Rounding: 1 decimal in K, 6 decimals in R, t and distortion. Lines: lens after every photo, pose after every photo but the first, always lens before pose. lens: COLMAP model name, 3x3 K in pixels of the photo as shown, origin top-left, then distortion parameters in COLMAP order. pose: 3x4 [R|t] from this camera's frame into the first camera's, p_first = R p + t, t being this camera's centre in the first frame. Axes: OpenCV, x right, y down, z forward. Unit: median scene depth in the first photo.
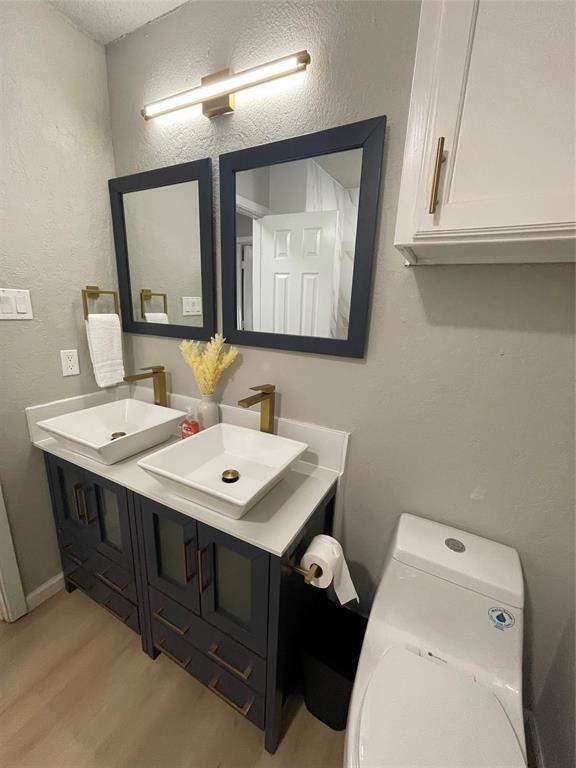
lens RADIAL K [[302.3, 0, 288.0], [0, 302.3, 384.0], [0, 0, 1]] dist [-0.000421, 0.000006]
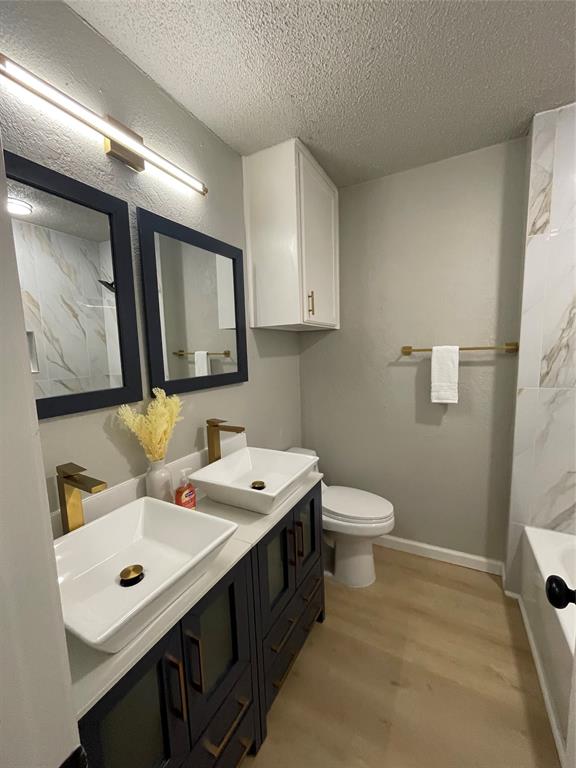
lens RADIAL K [[311.1, 0, 290.7], [0, 311.1, 385.1], [0, 0, 1]] dist [-0.002094, -0.000292]
pose [[0.027154, -0.153362, 0.987797, -1.307262], [0.275791, 0.950958, 0.140061, -0.223303], [-0.960834, 0.268622, 0.068118, 0.628185]]
